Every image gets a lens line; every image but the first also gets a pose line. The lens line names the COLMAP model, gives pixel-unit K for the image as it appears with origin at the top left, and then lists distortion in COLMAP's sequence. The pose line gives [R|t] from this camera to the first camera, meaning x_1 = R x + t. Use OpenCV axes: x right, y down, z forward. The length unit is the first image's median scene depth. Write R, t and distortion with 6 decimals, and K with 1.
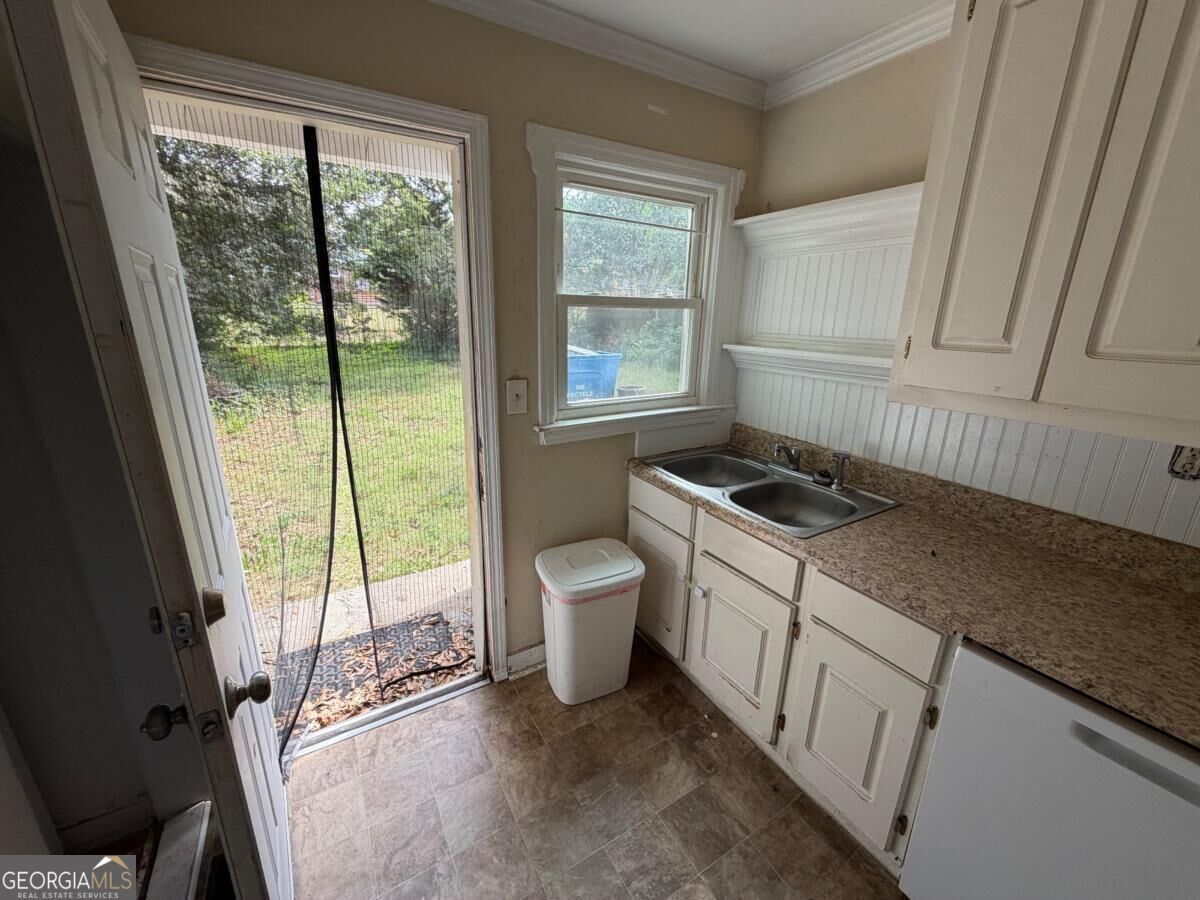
lens RADIAL K [[482.1, 0, 598.9], [0, 482.1, 450.3], [0, 0, 1]] dist [0.000592, 0.000056]
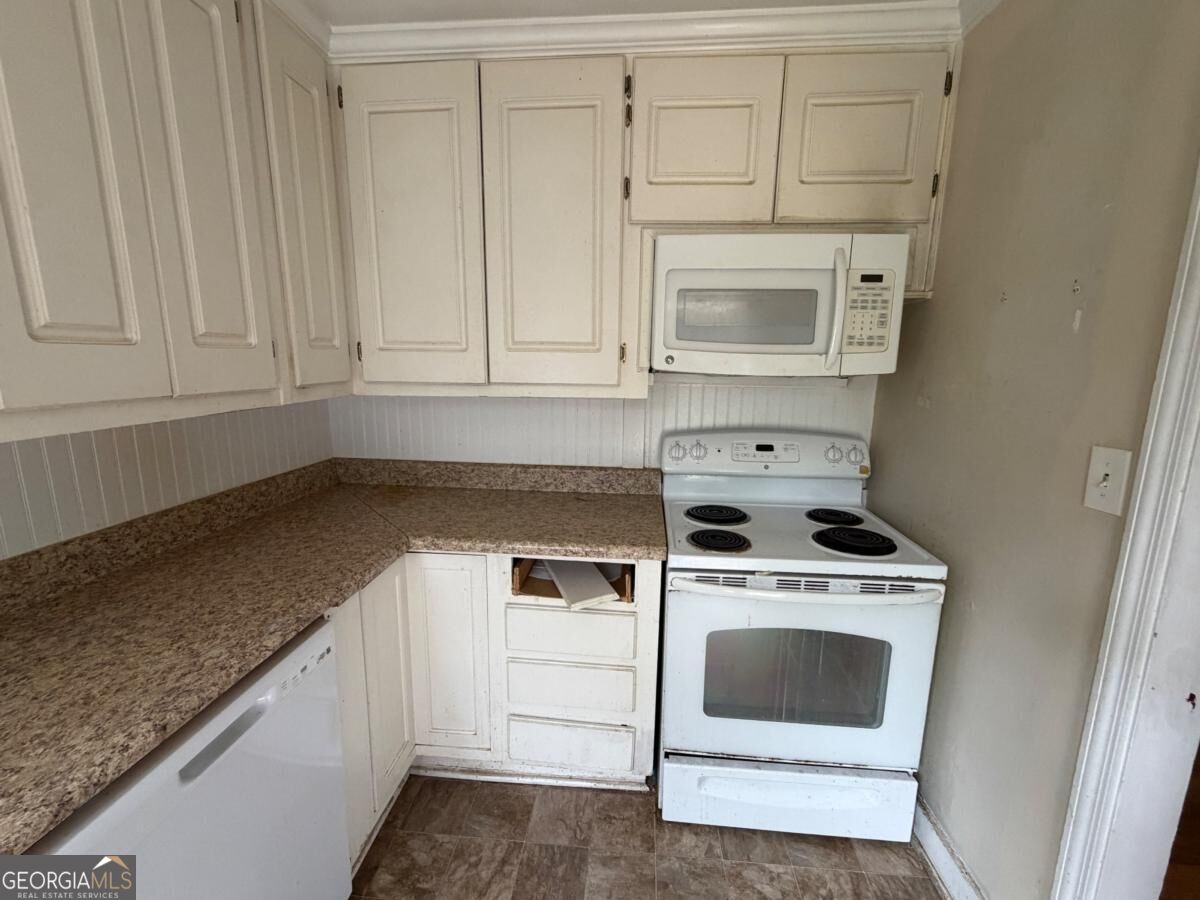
lens RADIAL K [[482.1, 0, 602.5], [0, 482.1, 449.2], [0, 0, 1]] dist [0.000592, 0.000056]
pose [[-0.806912, -0.124866, 0.577323, 0.002992], [0.140725, 0.908616, 0.393208, -0.158698], [-0.573663, 0.398528, -0.715602, 0.972427]]
